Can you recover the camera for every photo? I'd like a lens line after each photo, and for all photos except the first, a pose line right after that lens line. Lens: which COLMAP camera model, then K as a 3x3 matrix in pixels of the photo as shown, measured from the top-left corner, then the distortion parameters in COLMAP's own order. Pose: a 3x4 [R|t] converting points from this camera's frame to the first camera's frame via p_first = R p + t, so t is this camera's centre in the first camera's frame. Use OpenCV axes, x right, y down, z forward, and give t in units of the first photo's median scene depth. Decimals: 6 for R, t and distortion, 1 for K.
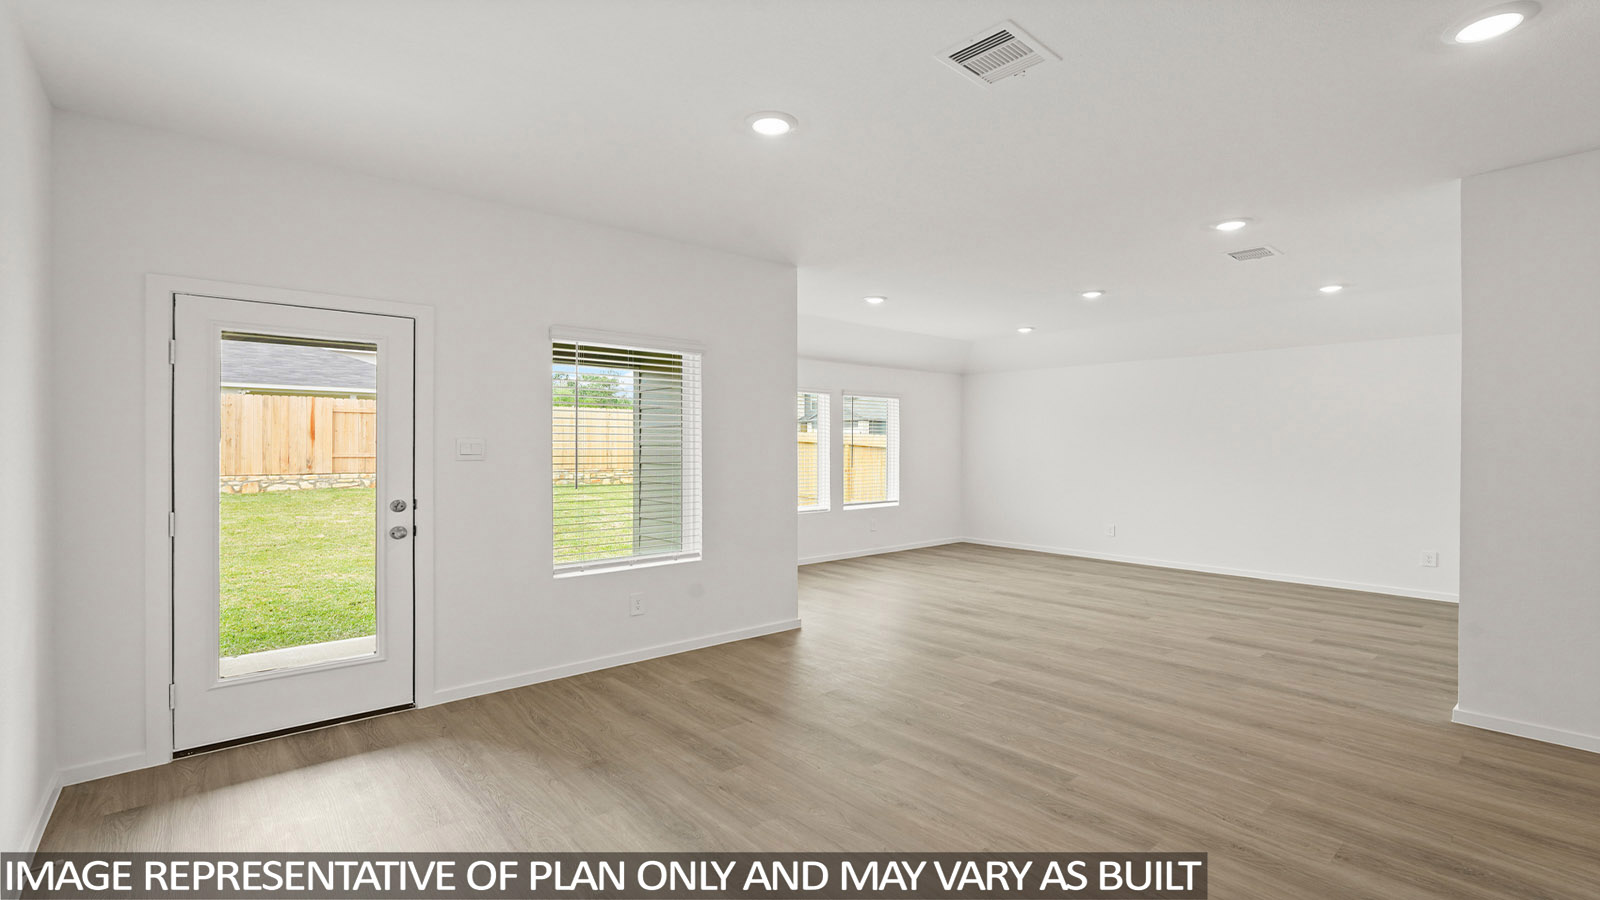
lens RADIAL K [[723.4, 0, 807.7], [0, 723.4, 442.8], [0, 0, 1]] dist [-0.000068, 0.001089]
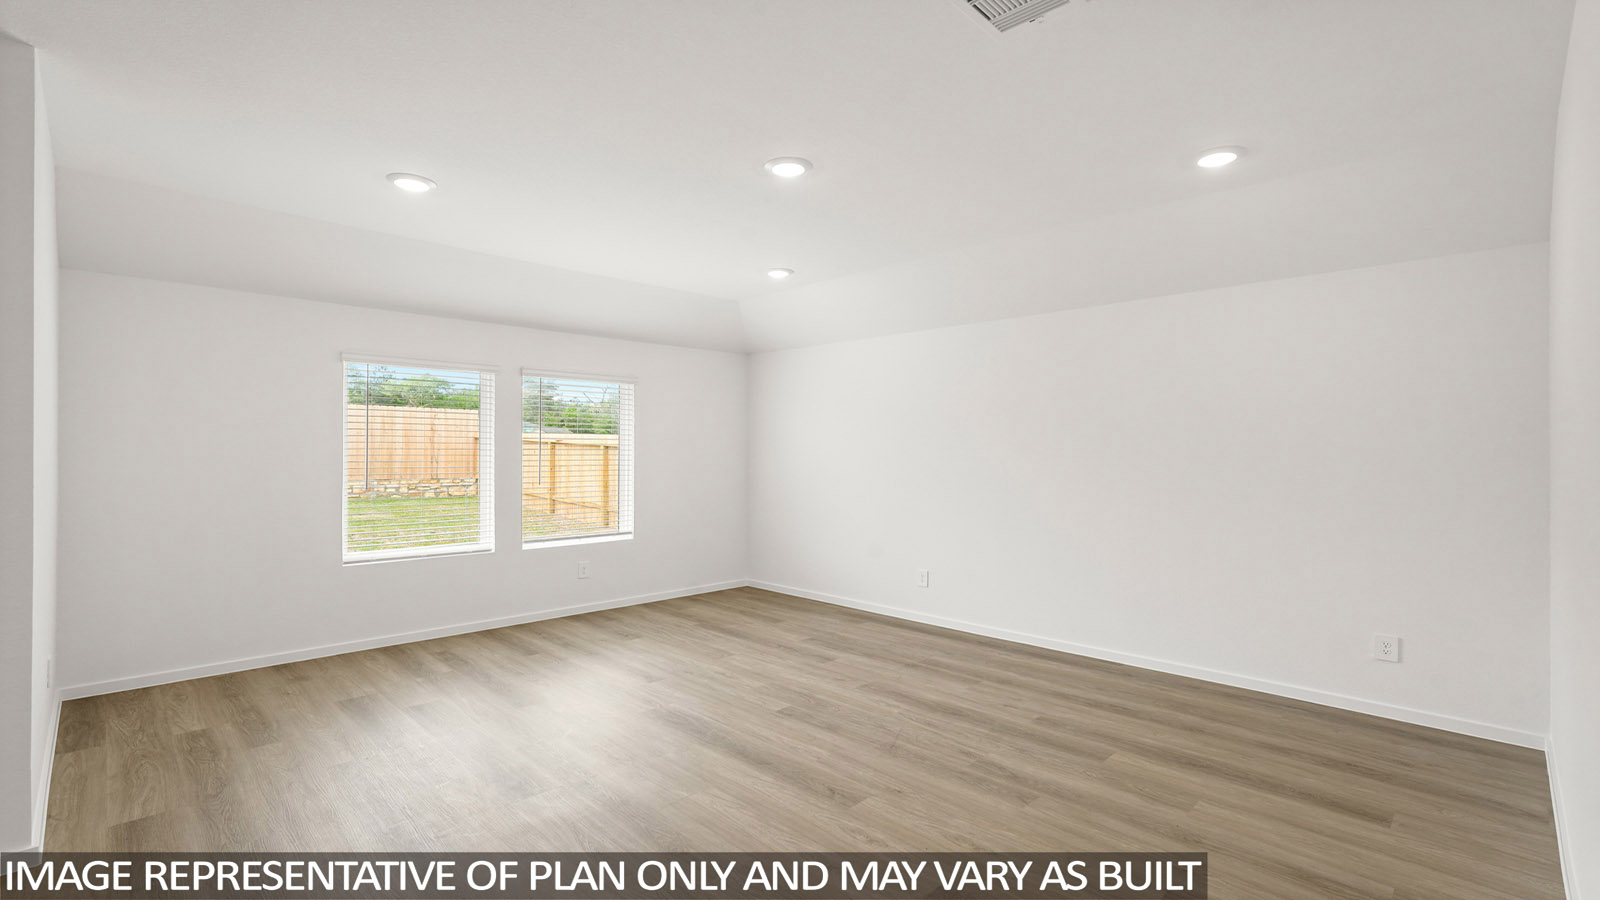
lens RADIAL K [[727.5, 0, 795.1], [0, 727.5, 447.0], [0, 0, 1]] dist [-0.003576, 0.000955]
pose [[0.998708, 0.002323, 0.050773, 0.668456], [-0.002119, 0.999989, -0.004075, 0.004638], [-0.050782, 0.003962, 0.998702, 0.832934]]
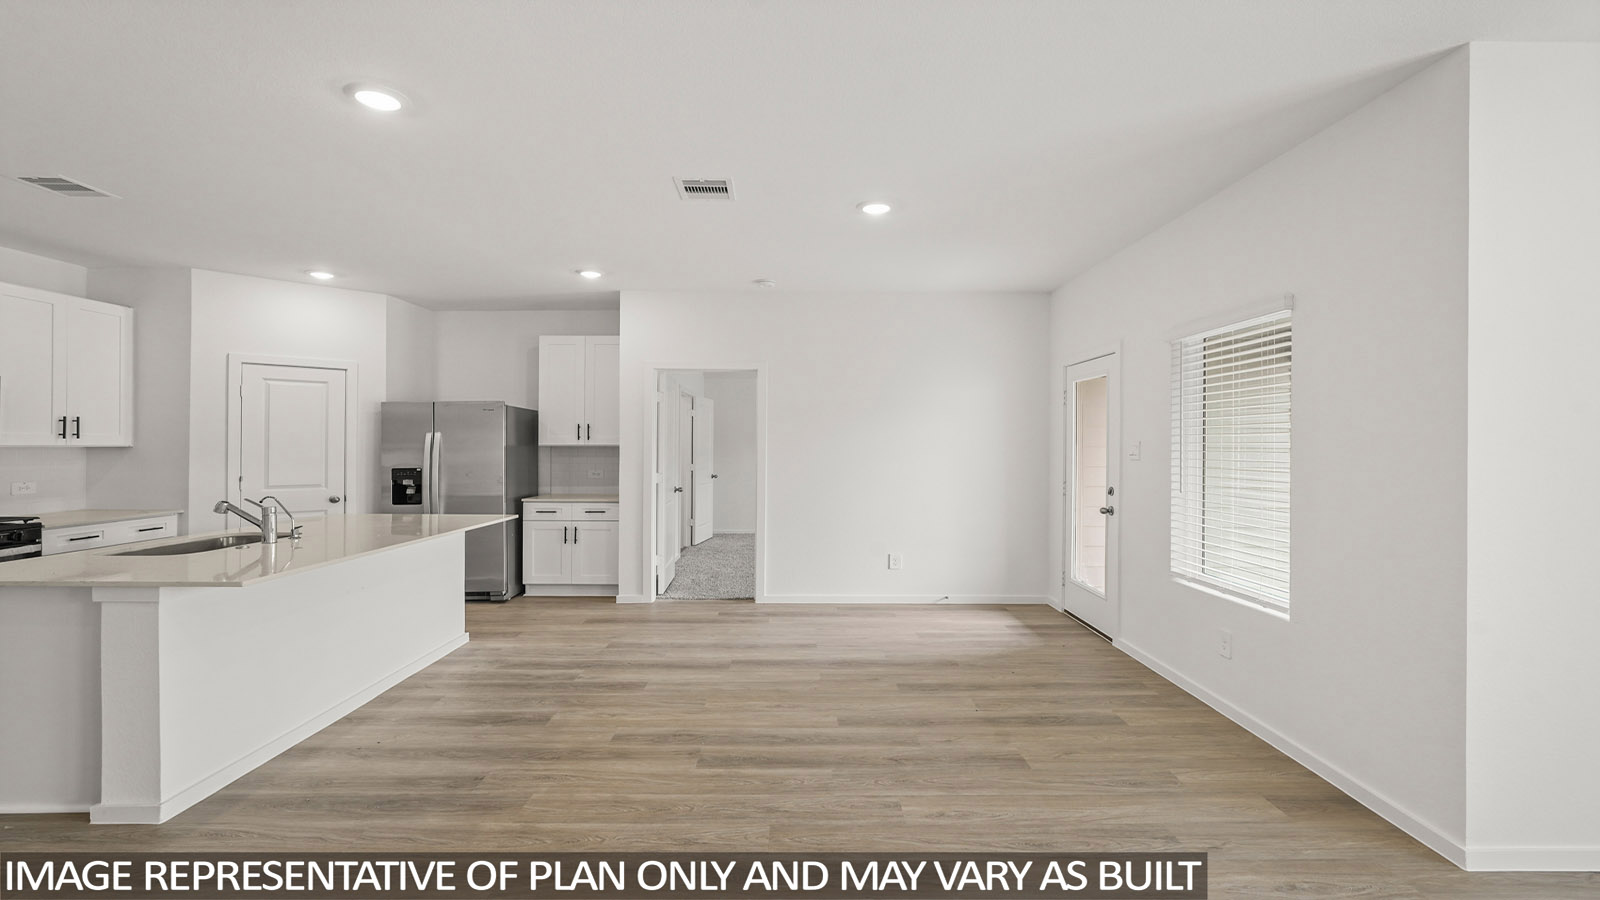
lens RADIAL K [[727.5, 0, 795.1], [0, 727.5, 447.0], [0, 0, 1]] dist [-0.003576, 0.000955]
pose [[-0.666795, -0.001292, -0.745240, 0.901816], [-0.003863, 0.999991, 0.001724, 0.005170], [0.745231, 0.004028, -0.666794, 1.540970]]
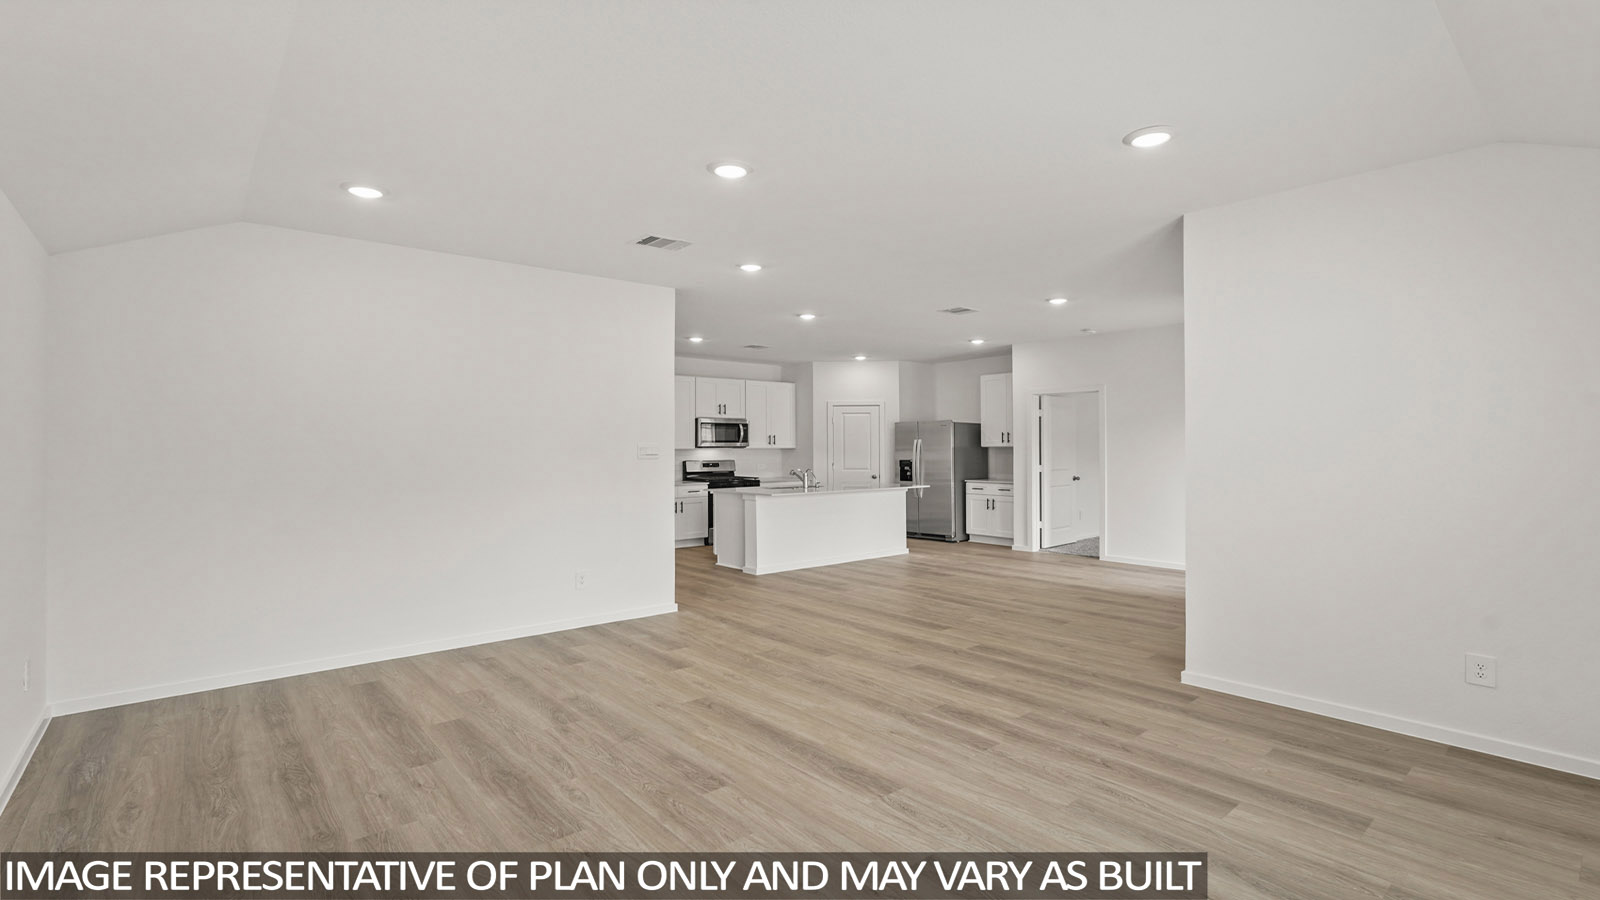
lens RADIAL K [[730.0, 0, 803.2], [0, 730.0, 451.4], [0, 0, 1]] dist [-0.001581, 0.001203]
pose [[-0.999835, 0.001866, 0.018052, 0.591786], [0.001967, 0.999983, 0.005529, 0.008435], [-0.018042, 0.005564, -0.999822, 2.784457]]
